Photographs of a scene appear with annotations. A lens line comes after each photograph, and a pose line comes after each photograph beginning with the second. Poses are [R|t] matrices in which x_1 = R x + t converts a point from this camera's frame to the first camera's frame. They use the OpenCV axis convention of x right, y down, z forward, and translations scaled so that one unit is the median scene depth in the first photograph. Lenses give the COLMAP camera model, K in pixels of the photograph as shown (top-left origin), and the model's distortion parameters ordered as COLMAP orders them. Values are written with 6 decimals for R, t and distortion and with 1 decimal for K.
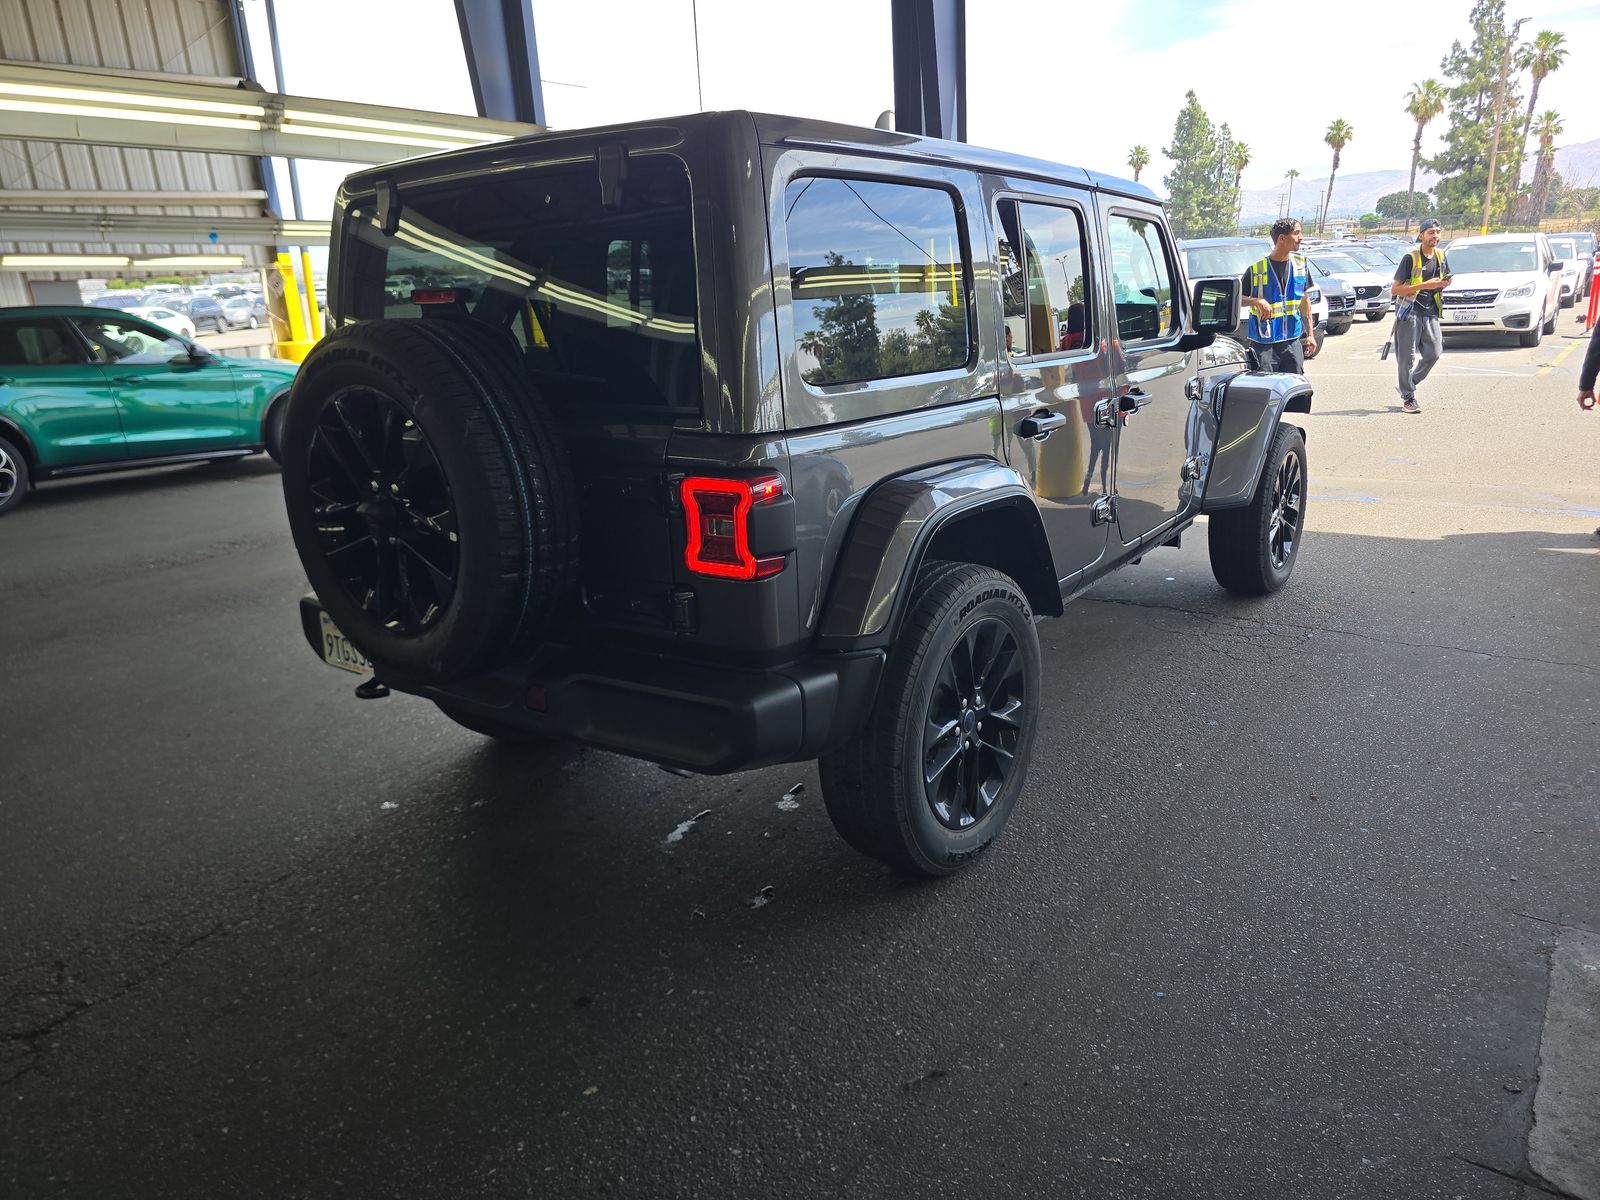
lens RADIAL K [[1064.7, 0, 813.6], [0, 1064.7, 593.5], [0, 0, 1]] dist [0.059158, -0.054827]
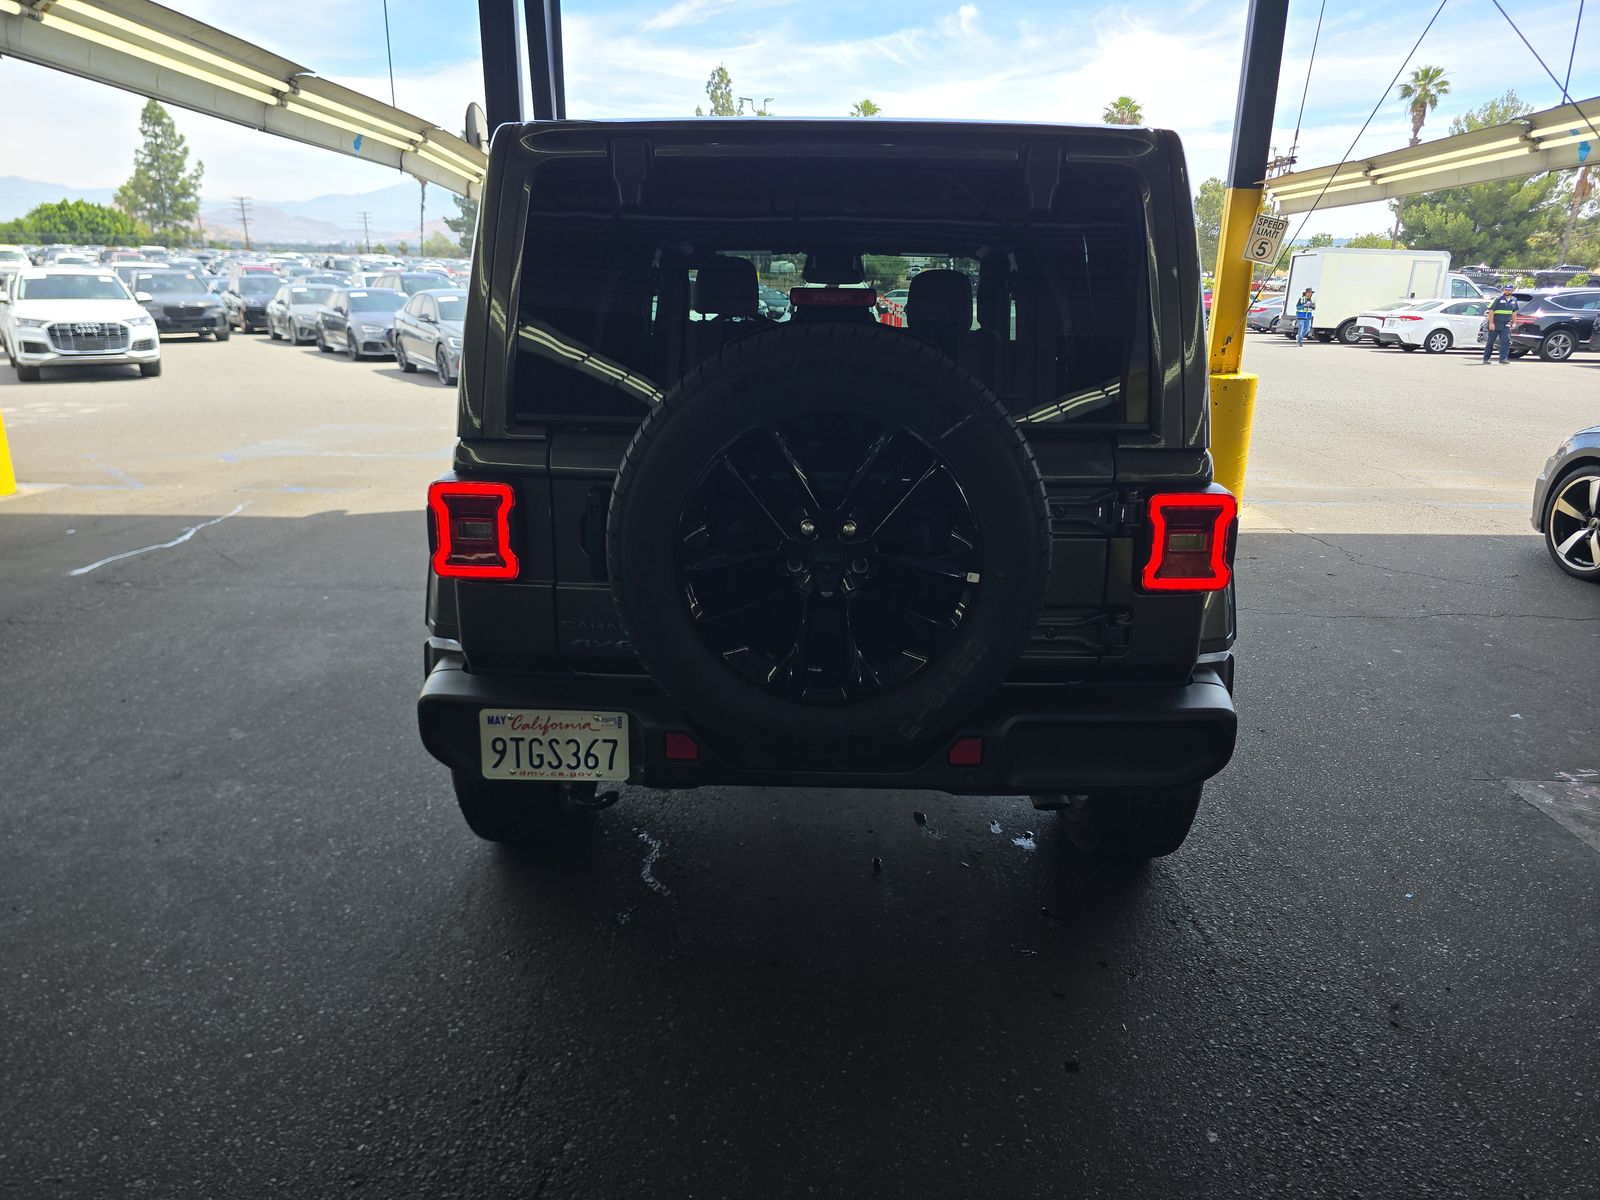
lens RADIAL K [[1064.7, 0, 813.6], [0, 1064.7, 593.5], [0, 0, 1]] dist [0.059158, -0.054827]
pose [[0.848189, -0.109387, 0.518276, -0.575952], [0.121129, 0.992573, 0.011257, -0.041869], [-0.515658, 0.053230, 0.855139, 0.195054]]
